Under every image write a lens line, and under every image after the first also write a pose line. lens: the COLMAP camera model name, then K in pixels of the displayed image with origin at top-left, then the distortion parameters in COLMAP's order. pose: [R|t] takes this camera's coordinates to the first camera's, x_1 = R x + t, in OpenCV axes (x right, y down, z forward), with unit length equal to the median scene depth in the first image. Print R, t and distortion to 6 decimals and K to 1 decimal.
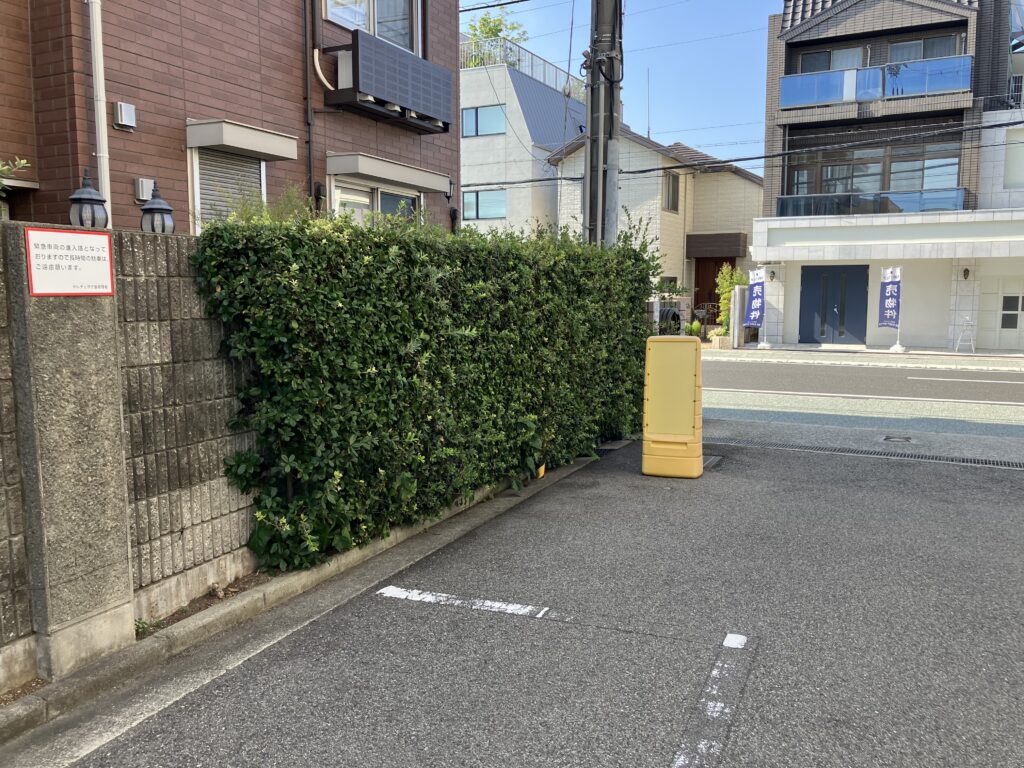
lens RADIAL K [[838.3, 0, 512.0], [0, 838.3, 384.0], [0, 0, 1]] dist [-0.004832, 0.038425]
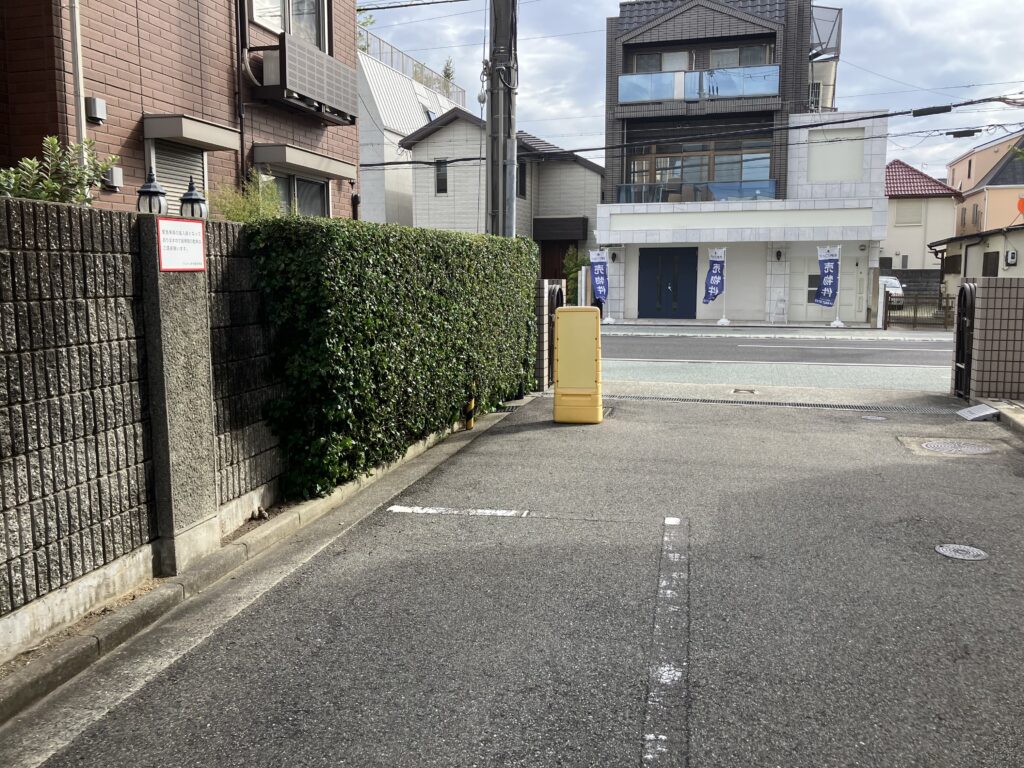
lens RADIAL K [[815.9, 0, 510.1], [0, 815.9, 367.4], [0, 0, 1]] dist [0.029644, -0.001805]
pose [[0.983088, -0.024729, 0.181456, -0.098699], [0.023729, 0.999689, 0.007677, 0.015916], [-0.181589, -0.003241, 0.983369, -0.114603]]
